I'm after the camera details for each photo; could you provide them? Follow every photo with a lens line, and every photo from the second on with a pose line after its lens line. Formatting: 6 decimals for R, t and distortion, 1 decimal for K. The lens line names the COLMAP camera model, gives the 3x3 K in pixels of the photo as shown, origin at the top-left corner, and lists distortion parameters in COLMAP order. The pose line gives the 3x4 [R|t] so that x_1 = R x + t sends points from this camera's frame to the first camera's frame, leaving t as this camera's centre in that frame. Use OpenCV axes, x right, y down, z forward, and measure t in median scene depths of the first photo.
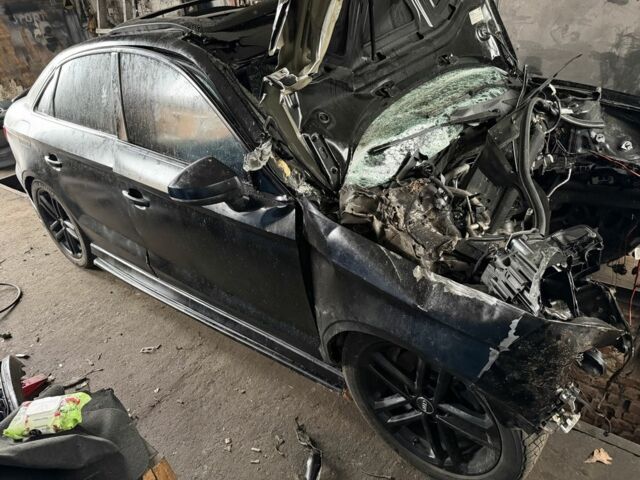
lens RADIAL K [[461.8, 0, 320.0], [0, 461.8, 240.0], [0, 0, 1]] dist [-0.003820, 0.002981]
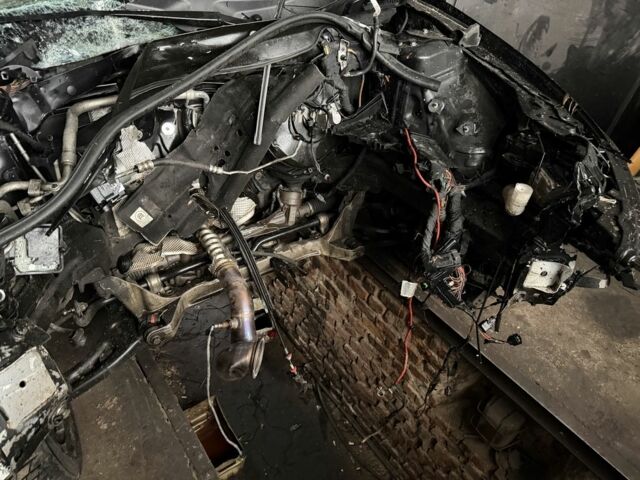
lens RADIAL K [[461.8, 0, 320.0], [0, 461.8, 240.0], [0, 0, 1]] dist [-0.003820, 0.002981]
pose [[0.953221, 0.290220, -0.084513, 0.558890], [-0.264341, 0.935959, 0.232605, -0.152102], [0.146607, -0.199383, 0.968892, 0.312642]]
